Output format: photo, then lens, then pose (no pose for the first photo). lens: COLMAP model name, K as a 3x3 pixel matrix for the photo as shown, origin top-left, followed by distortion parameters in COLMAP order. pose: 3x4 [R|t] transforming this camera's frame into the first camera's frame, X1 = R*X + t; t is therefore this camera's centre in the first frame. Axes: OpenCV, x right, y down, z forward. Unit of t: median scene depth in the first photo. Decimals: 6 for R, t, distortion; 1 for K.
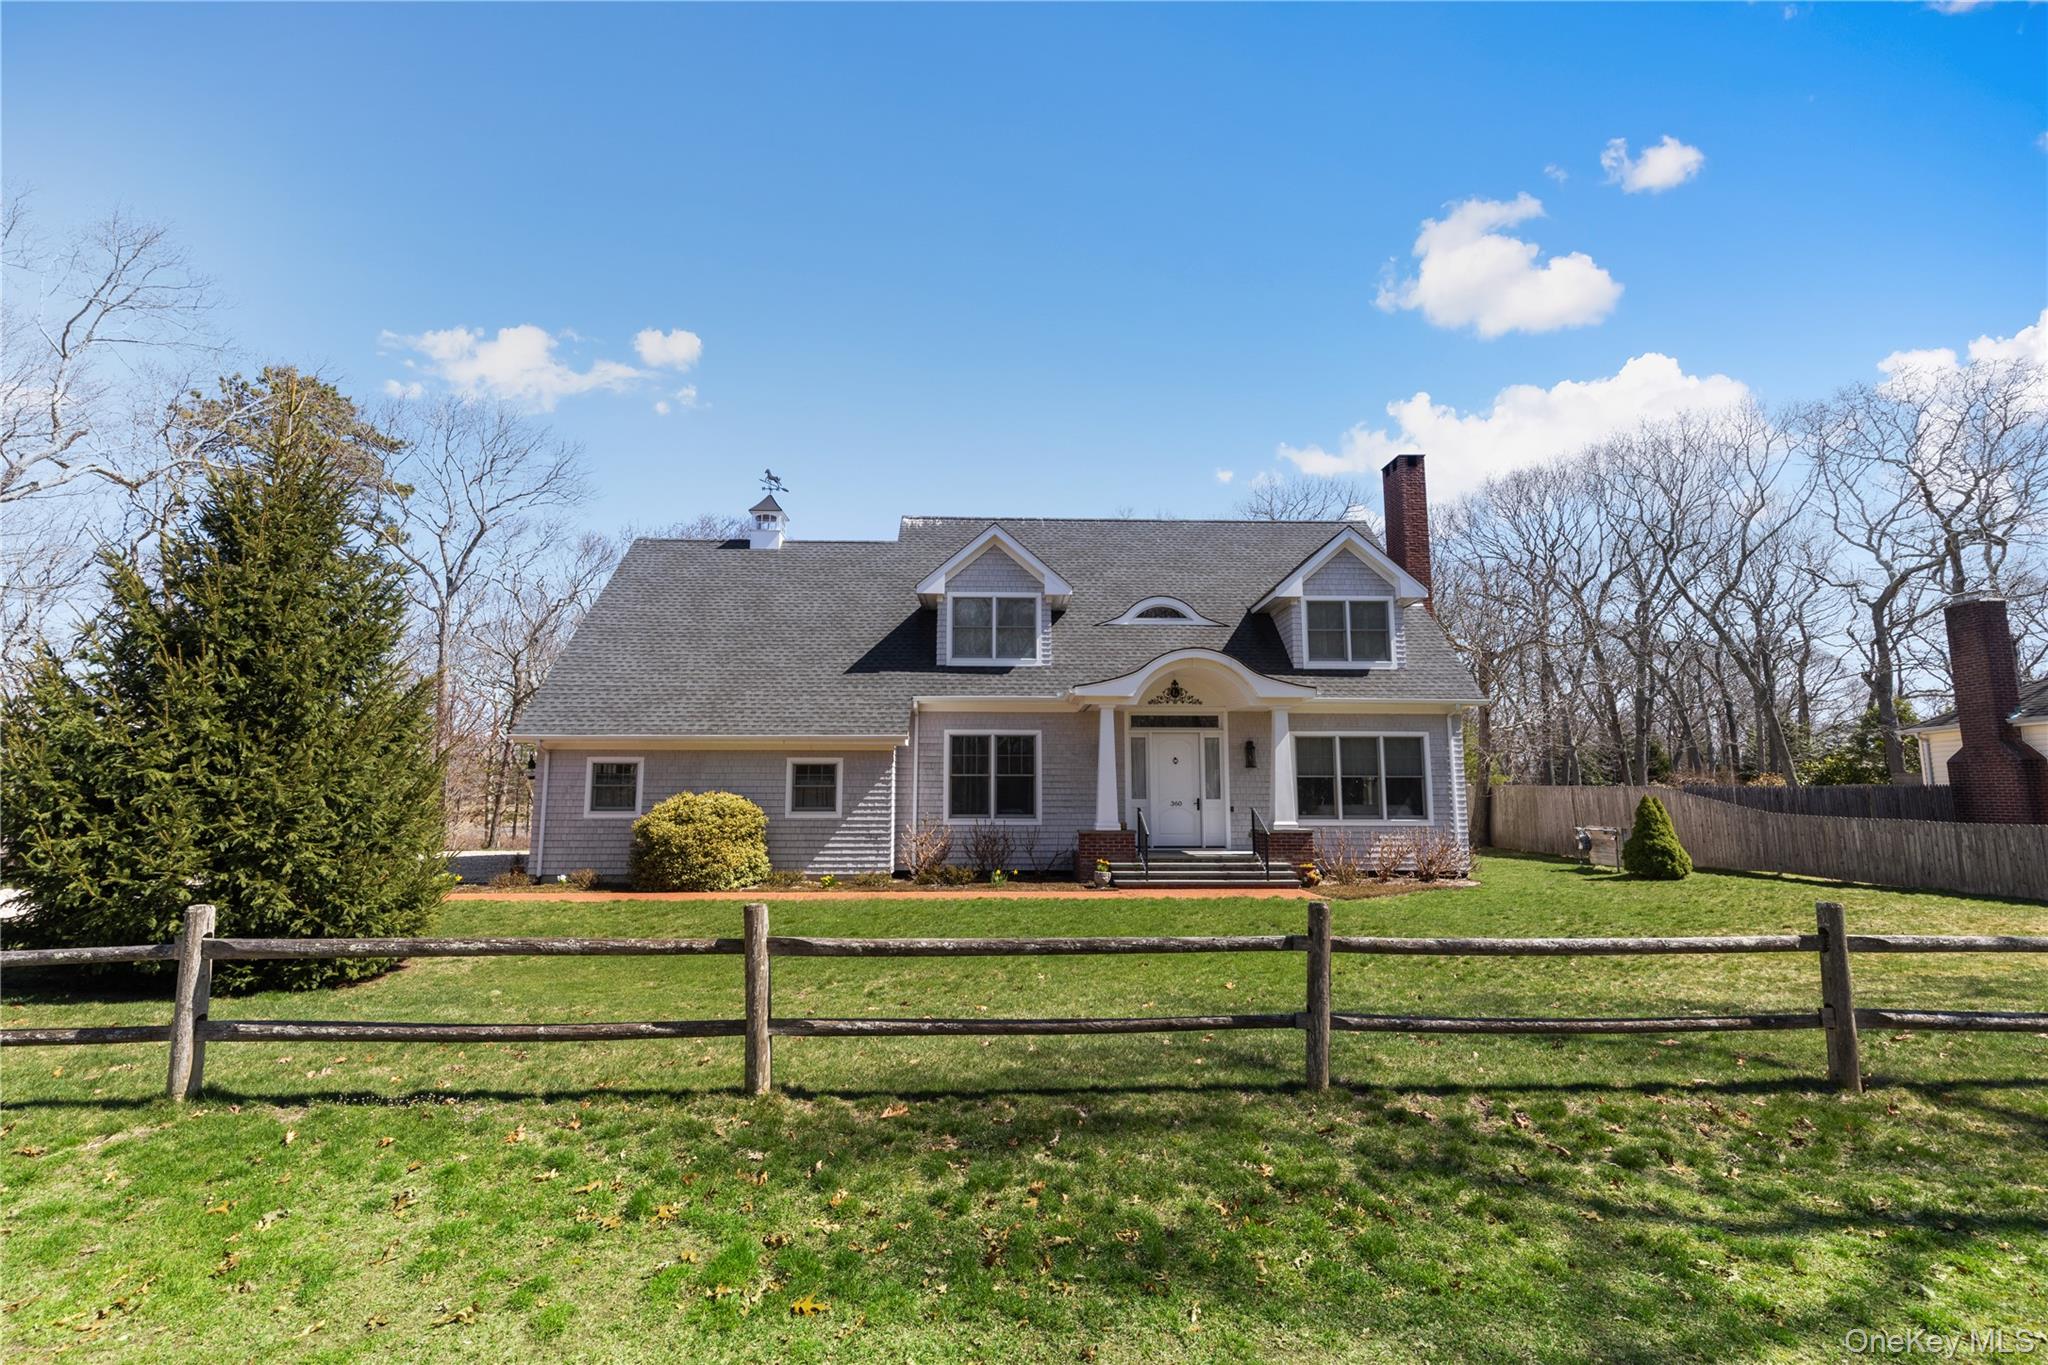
lens RADIAL K [[991.1, 0, 1024.0], [0, 991.1, 682.5], [0, 0, 1]] dist [0.011148, -0.000666]
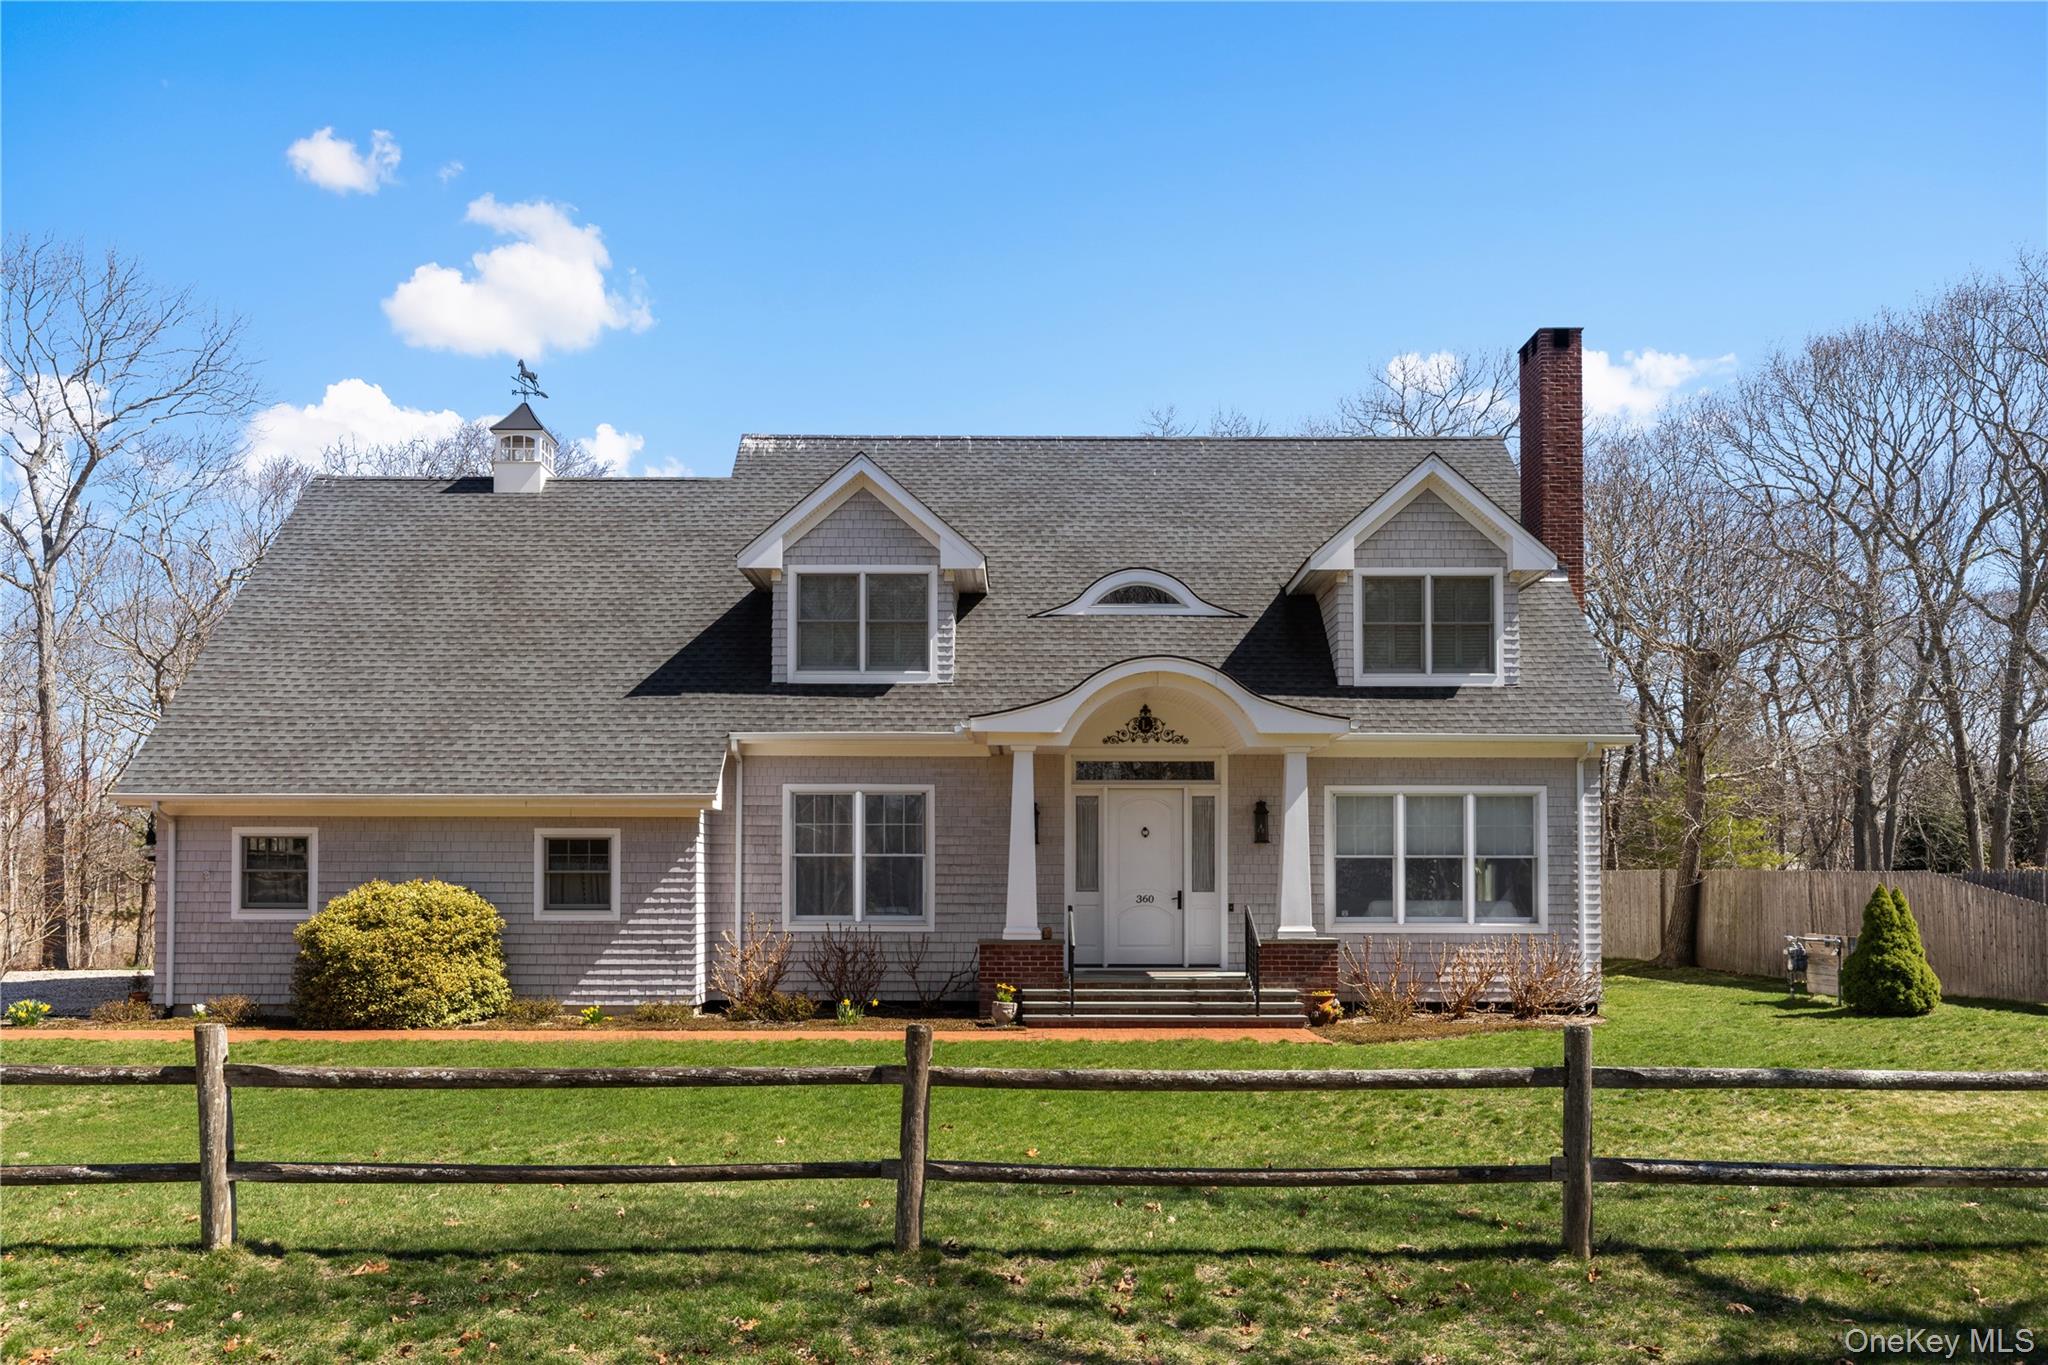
lens RADIAL K [[1653.2, 0, 986.8], [0, 1653.2, 889.1], [0, 0, 1]] dist [0.003688, -0.002784]
pose [[0.999422, 0.000522, -0.033984, 0.088304], [0.003419, 0.993265, 0.115818, -0.008450], [0.033815, -0.115868, 0.992689, -0.064933]]
